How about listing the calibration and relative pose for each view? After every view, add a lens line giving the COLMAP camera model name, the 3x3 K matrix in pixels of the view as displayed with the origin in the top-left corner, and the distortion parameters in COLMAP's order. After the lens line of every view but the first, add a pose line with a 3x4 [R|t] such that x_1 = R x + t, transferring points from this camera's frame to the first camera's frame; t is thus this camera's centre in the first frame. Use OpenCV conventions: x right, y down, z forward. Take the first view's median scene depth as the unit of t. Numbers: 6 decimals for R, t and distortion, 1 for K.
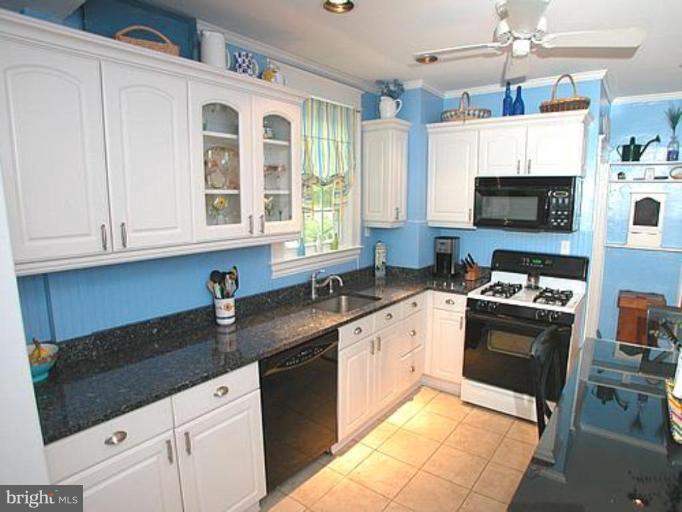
lens RADIAL K [[409.0, 0, 351.2], [0, 409.0, 259.8], [0, 0, 1]] dist [-0.119078, 0.048313]
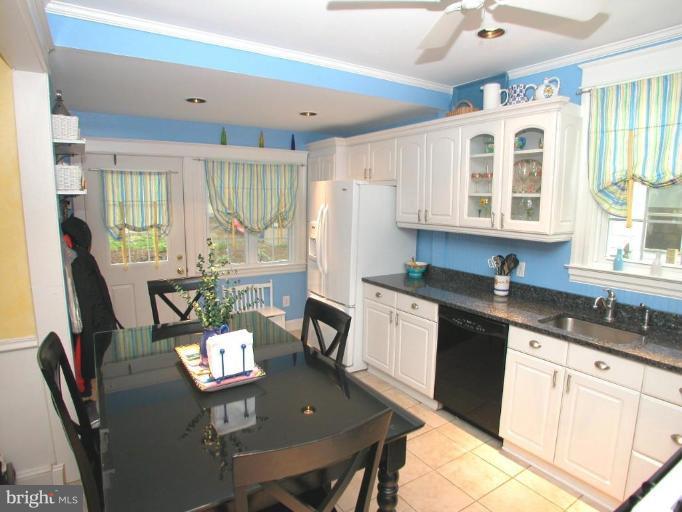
lens RADIAL K [[409.0, 0, 351.2], [0, 409.0, 259.8], [0, 0, 1]] dist [-0.119078, 0.048313]
pose [[-0.336599, 0.130297, -0.932590, 1.071559], [-0.162157, 0.967564, 0.193711, -0.128728], [0.927581, 0.216429, -0.304553, 0.932843]]
